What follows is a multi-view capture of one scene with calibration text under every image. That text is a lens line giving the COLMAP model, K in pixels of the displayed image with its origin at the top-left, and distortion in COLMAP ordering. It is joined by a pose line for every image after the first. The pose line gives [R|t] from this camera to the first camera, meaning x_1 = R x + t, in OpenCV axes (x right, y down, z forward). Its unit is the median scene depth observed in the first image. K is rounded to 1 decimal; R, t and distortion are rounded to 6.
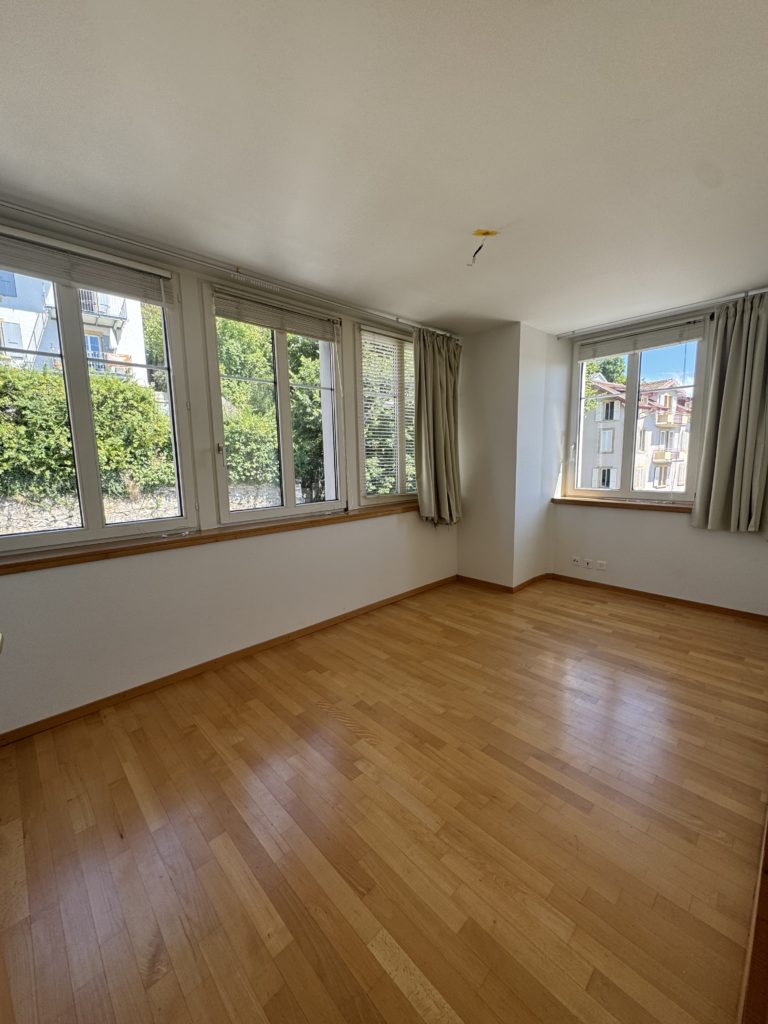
lens RADIAL K [[407.3, 0, 388.6], [0, 407.3, 513.8], [0, 0, 1]] dist [-0.000597, 0.000324]
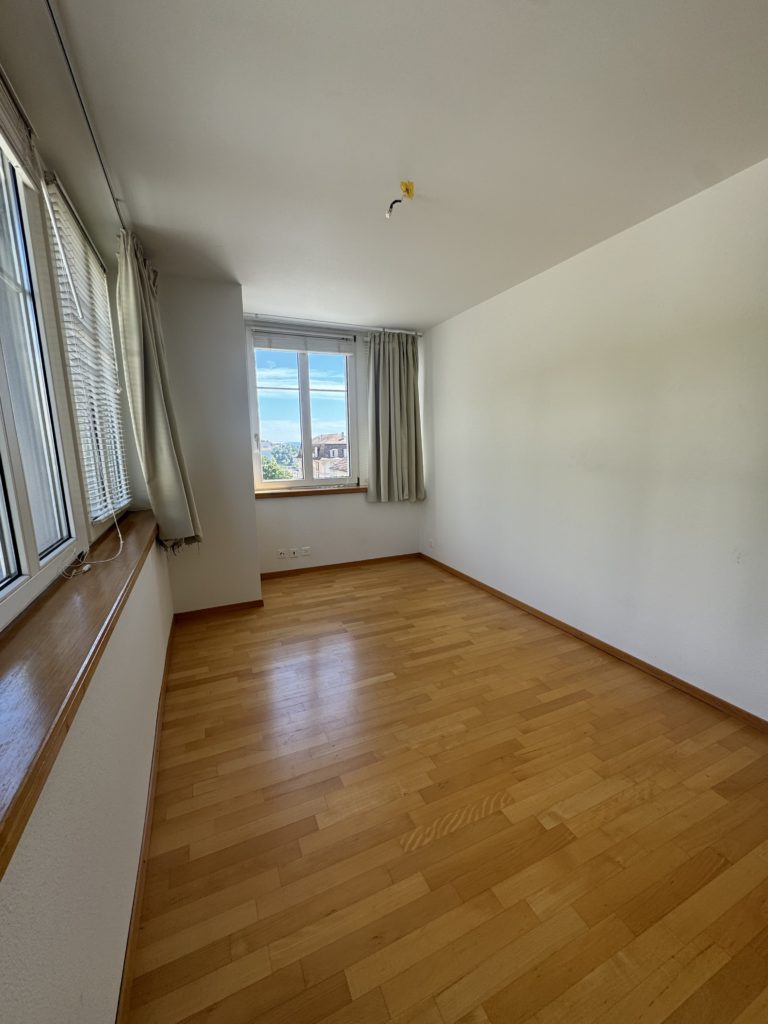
lens RADIAL K [[407.3, 0, 383.1], [0, 407.3, 511.6], [0, 0, 1]] dist [-0.000597, 0.000324]
pose [[0.337983, -0.140816, 0.930558, -0.443252], [0.137947, 0.985477, 0.099024, -0.059884], [-0.930988, 0.094900, 0.352499, 0.506316]]
